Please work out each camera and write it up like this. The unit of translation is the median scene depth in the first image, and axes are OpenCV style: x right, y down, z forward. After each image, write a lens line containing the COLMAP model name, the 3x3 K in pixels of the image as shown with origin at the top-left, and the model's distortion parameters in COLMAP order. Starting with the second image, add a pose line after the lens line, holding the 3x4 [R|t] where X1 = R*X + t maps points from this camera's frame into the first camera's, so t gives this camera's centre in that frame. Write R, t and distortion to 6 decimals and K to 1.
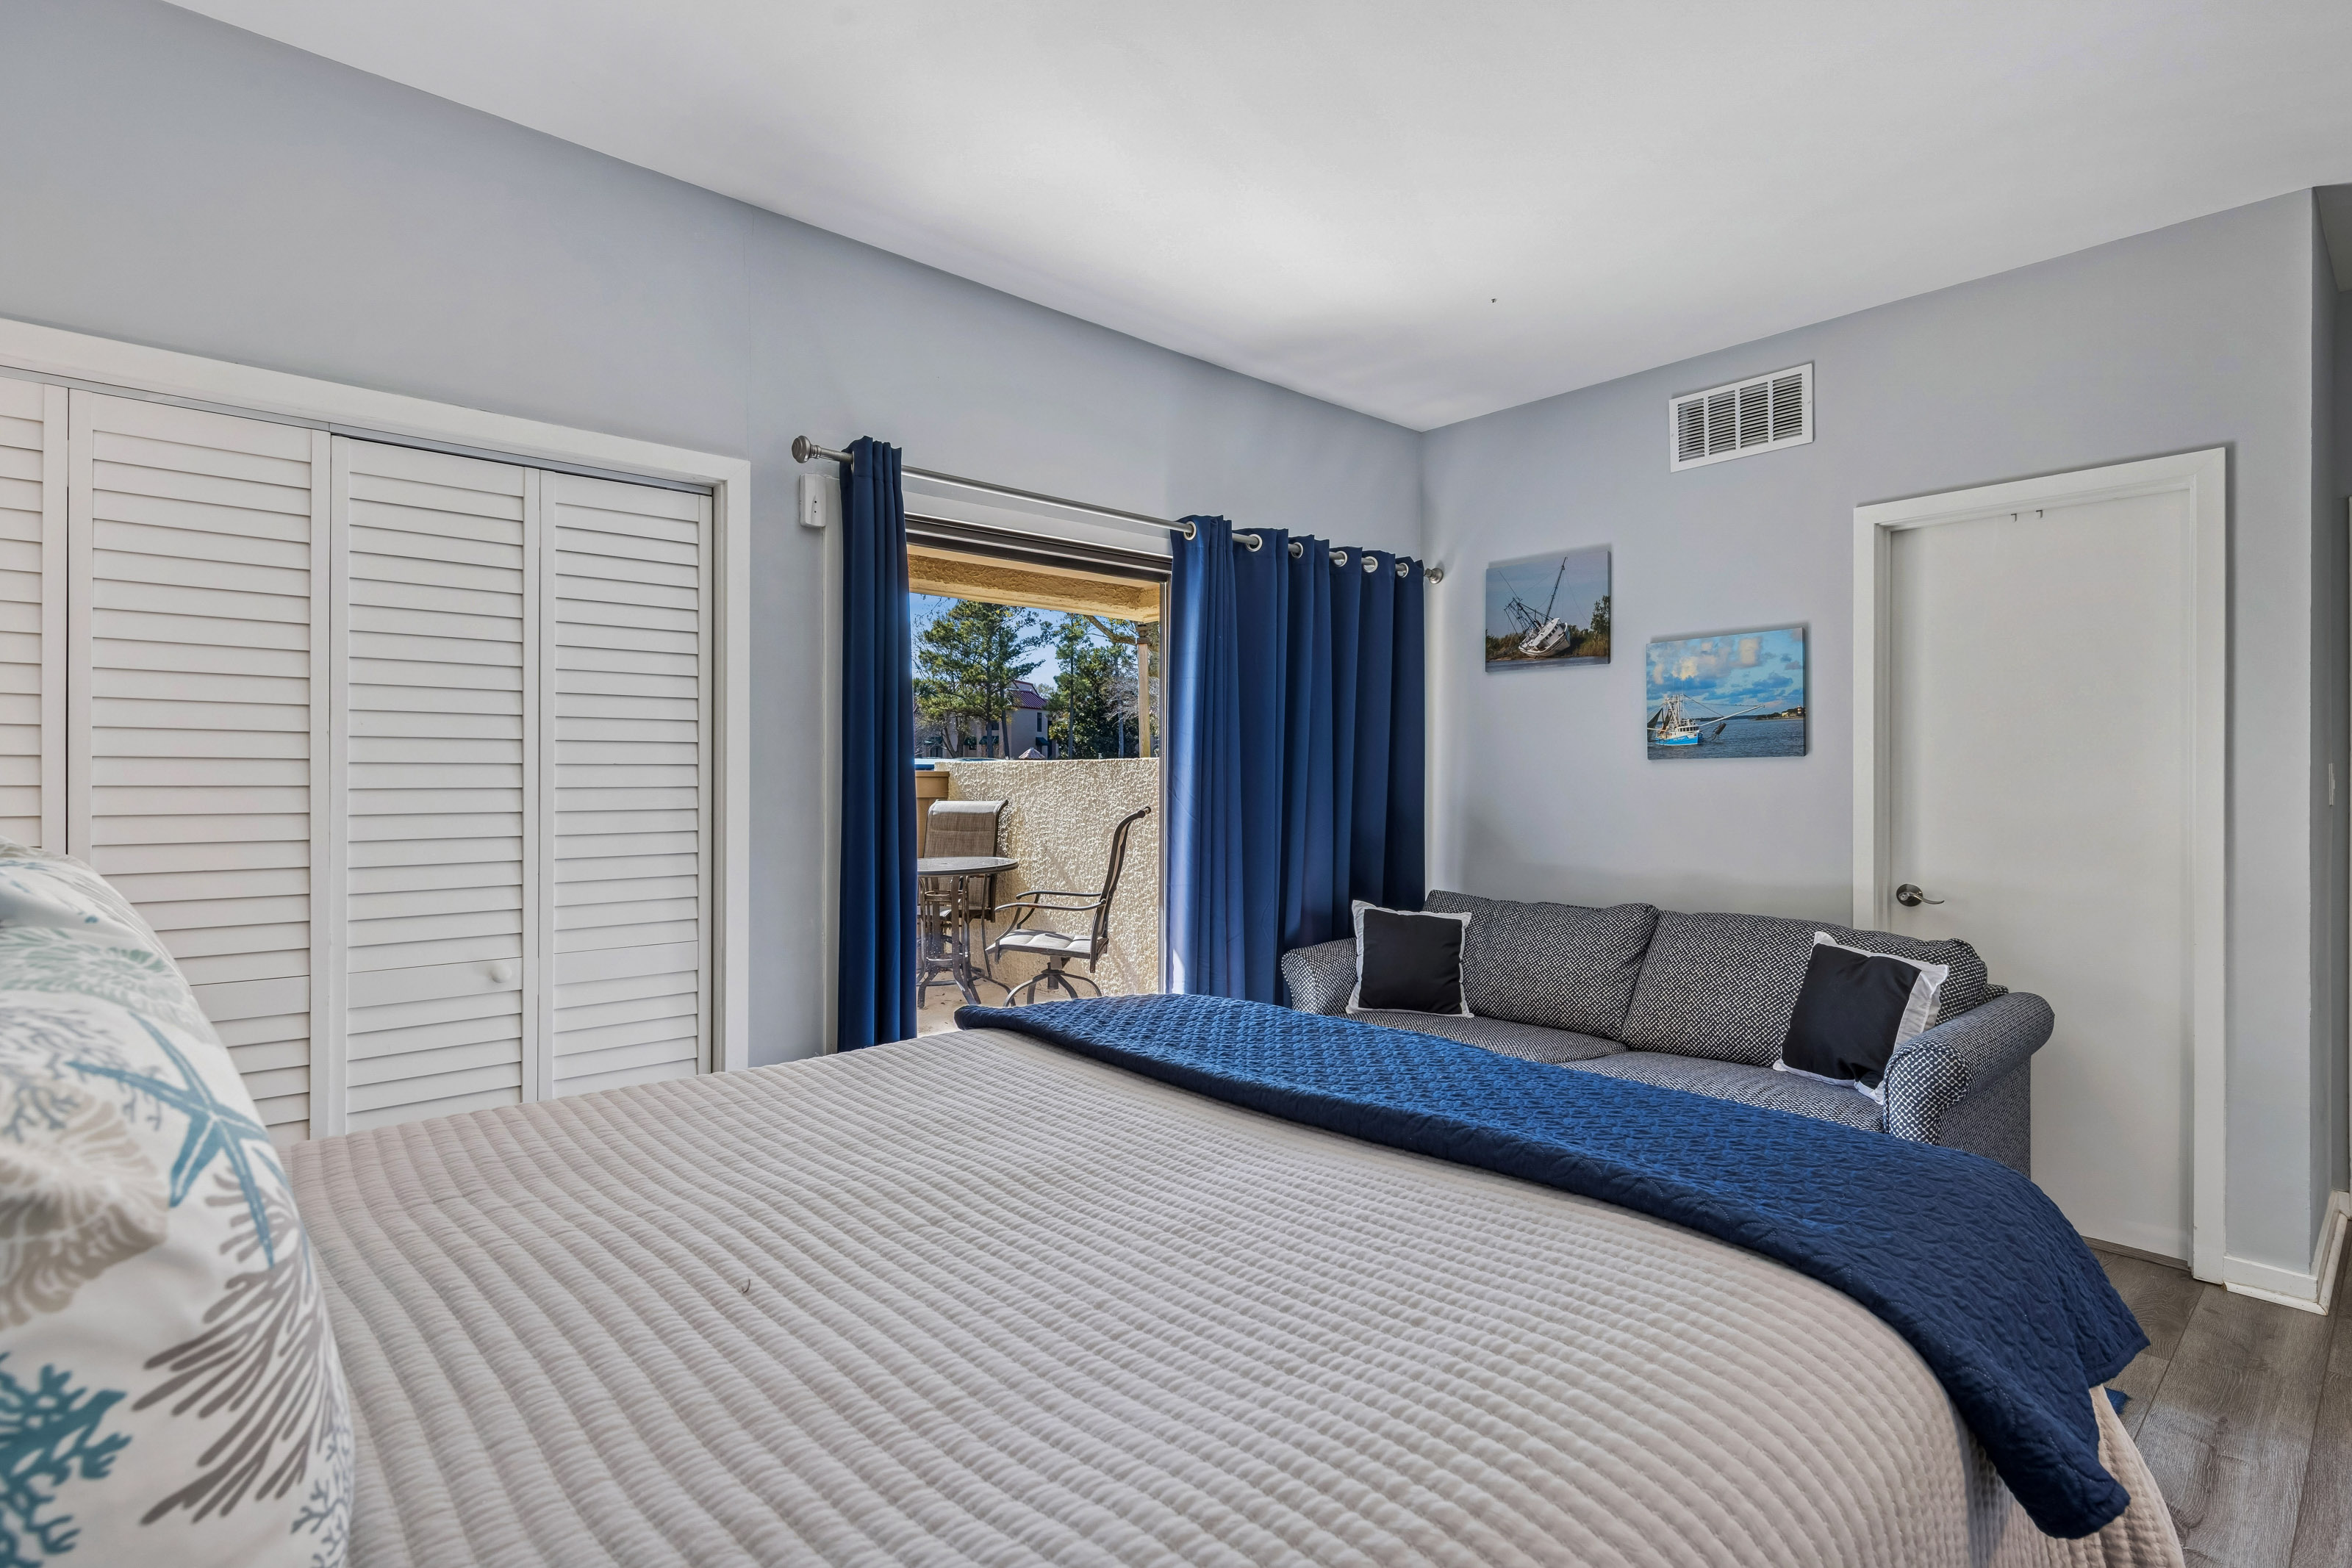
lens RADIAL K [[1143.5, 0, 1176.0], [0, 1143.5, 784.0], [0, 0, 1]] dist [-0.000627, -0.000151]
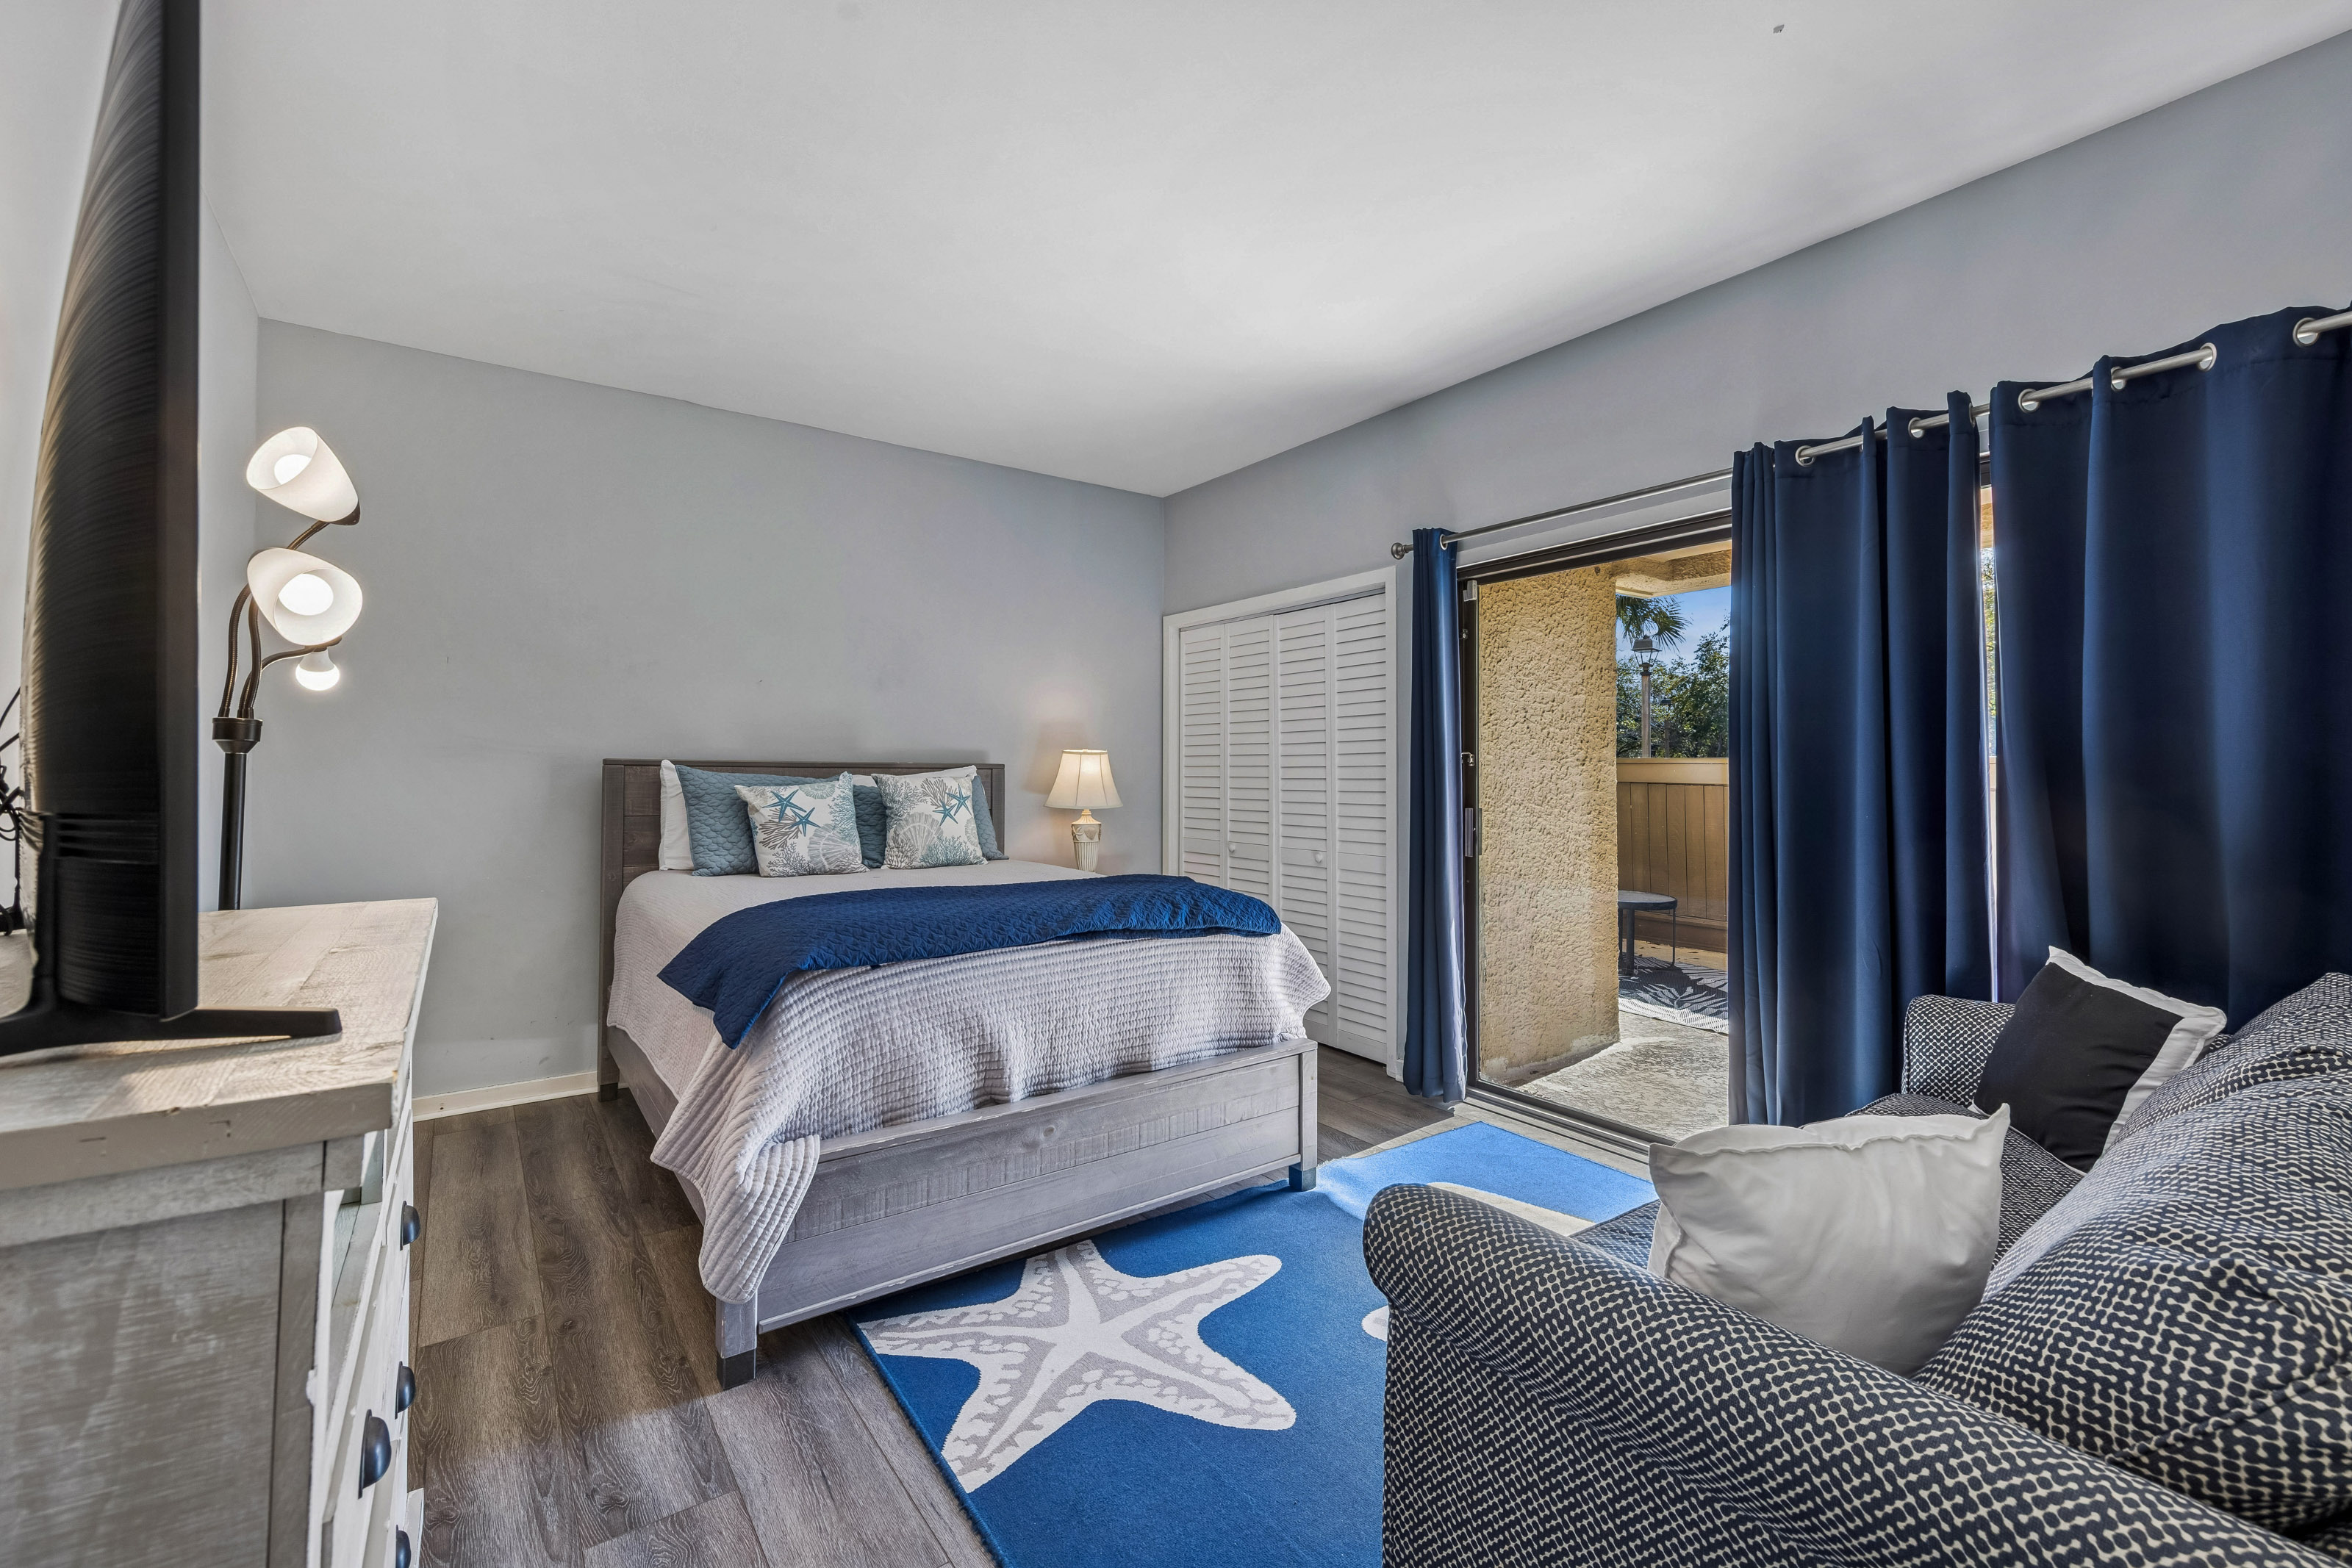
lens RADIAL K [[990.2, 0, 1176.0], [0, 990.2, 784.0], [0, 0, 1]] dist [0.002525, 0.000186]
pose [[-0.117381, 0.009094, -0.993045, 0.909122], [-0.003290, 0.999949, 0.009547, 0.017384], [0.993082, 0.004388, -0.117345, 0.714453]]
